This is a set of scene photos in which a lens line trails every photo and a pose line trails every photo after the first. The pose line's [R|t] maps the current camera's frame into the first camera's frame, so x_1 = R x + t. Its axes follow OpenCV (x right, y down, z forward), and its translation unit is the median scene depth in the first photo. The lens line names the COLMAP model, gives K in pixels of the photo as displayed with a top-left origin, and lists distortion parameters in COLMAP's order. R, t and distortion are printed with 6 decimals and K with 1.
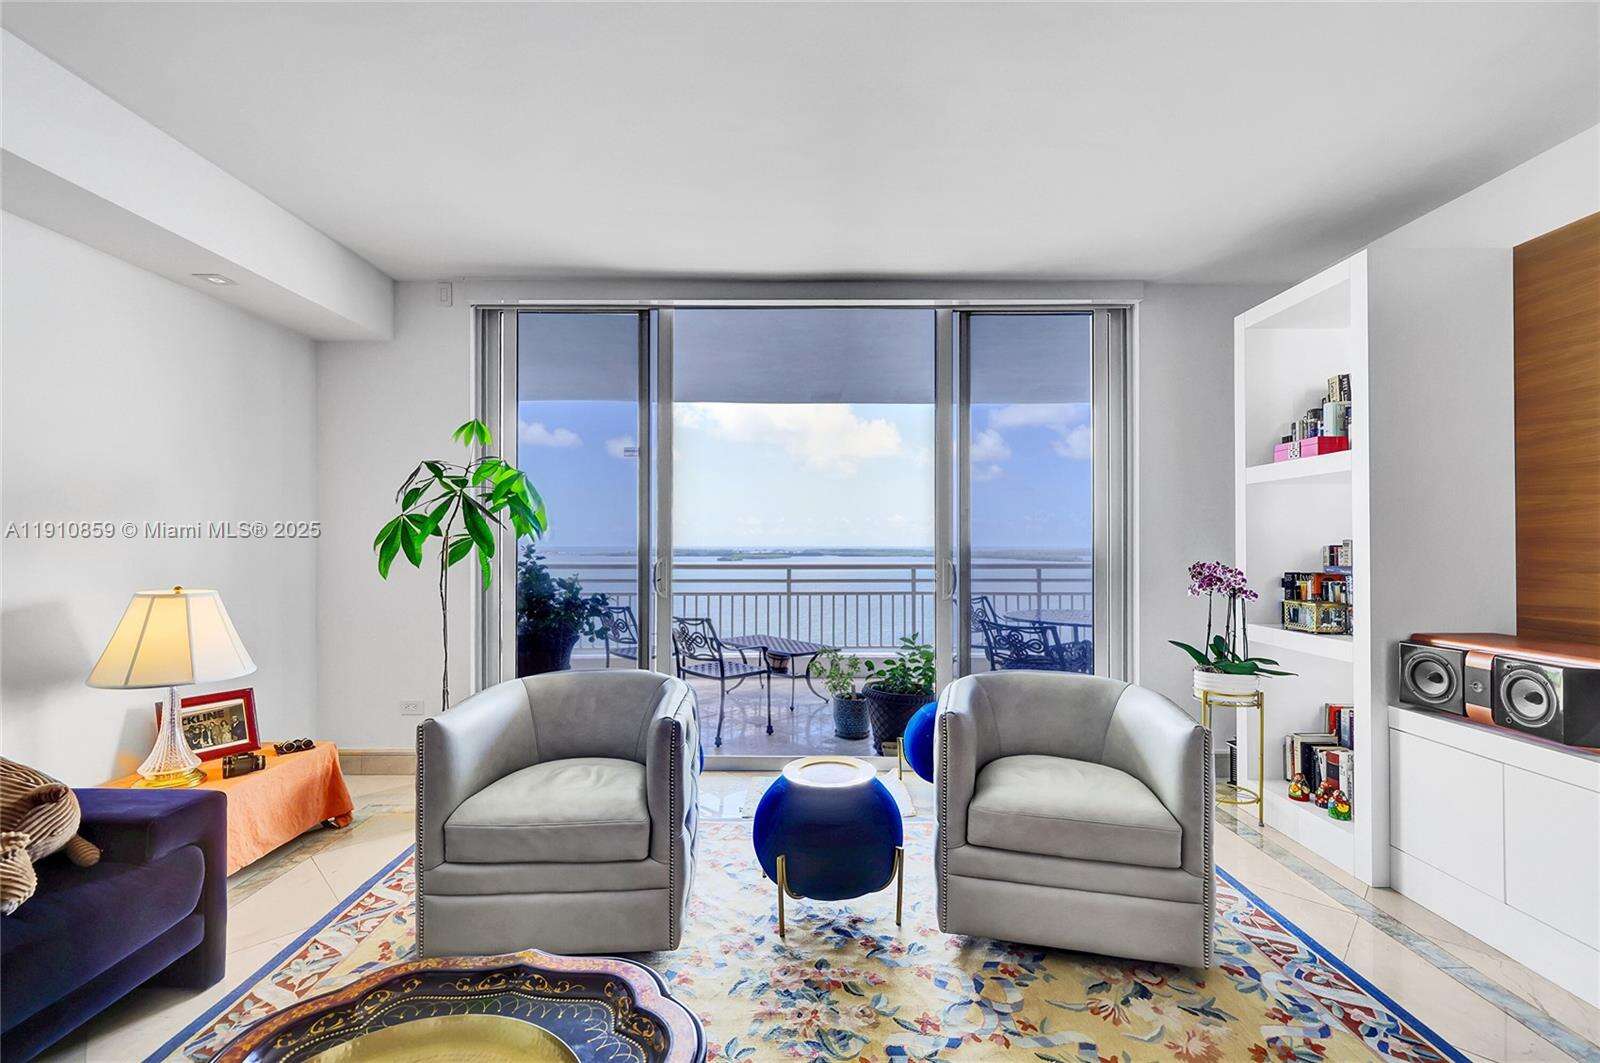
lens RADIAL K [[674.8, 0, 808.8], [0, 674.8, 539.2], [0, 0, 1]] dist [0.000908, 0.000024]
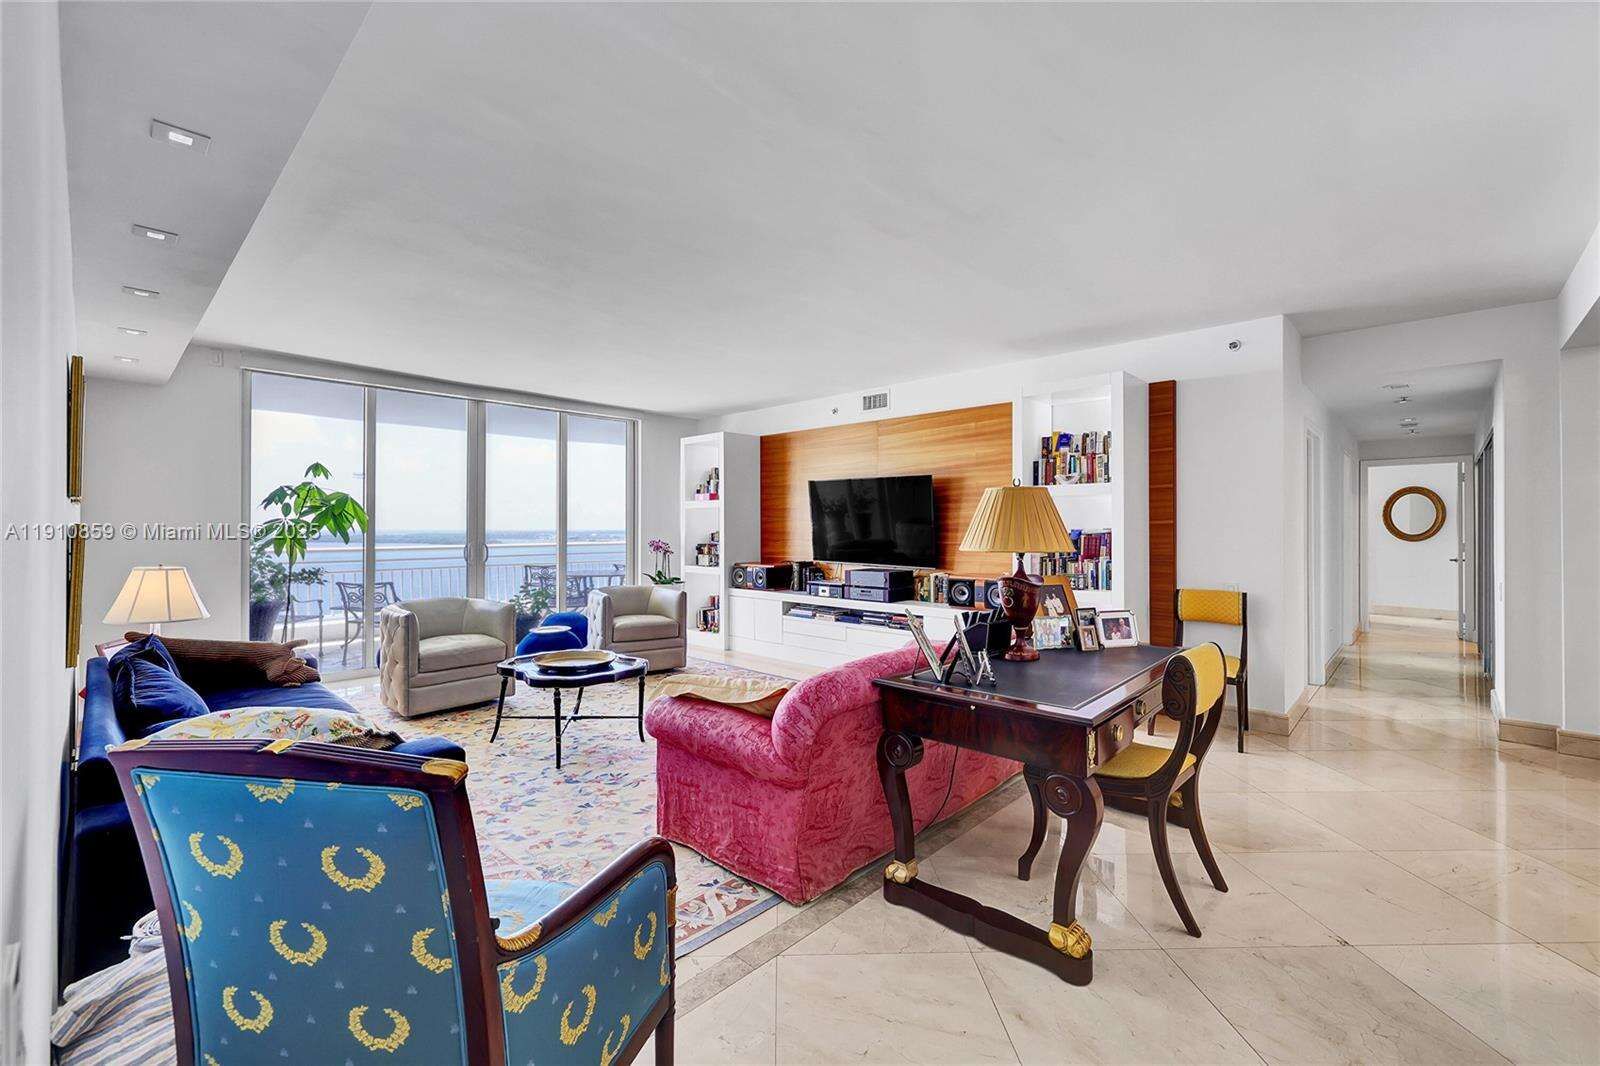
lens RADIAL K [[674.8, 0, 799.3], [0, 674.8, 526.9], [0, 0, 1]] dist [0.000908, 0.000024]
pose [[0.694489, -0.002623, 0.719498, -0.910961], [-0.003359, 0.999971, 0.006887, -0.034564], [-0.719495, -0.007200, 0.694460, -1.101606]]
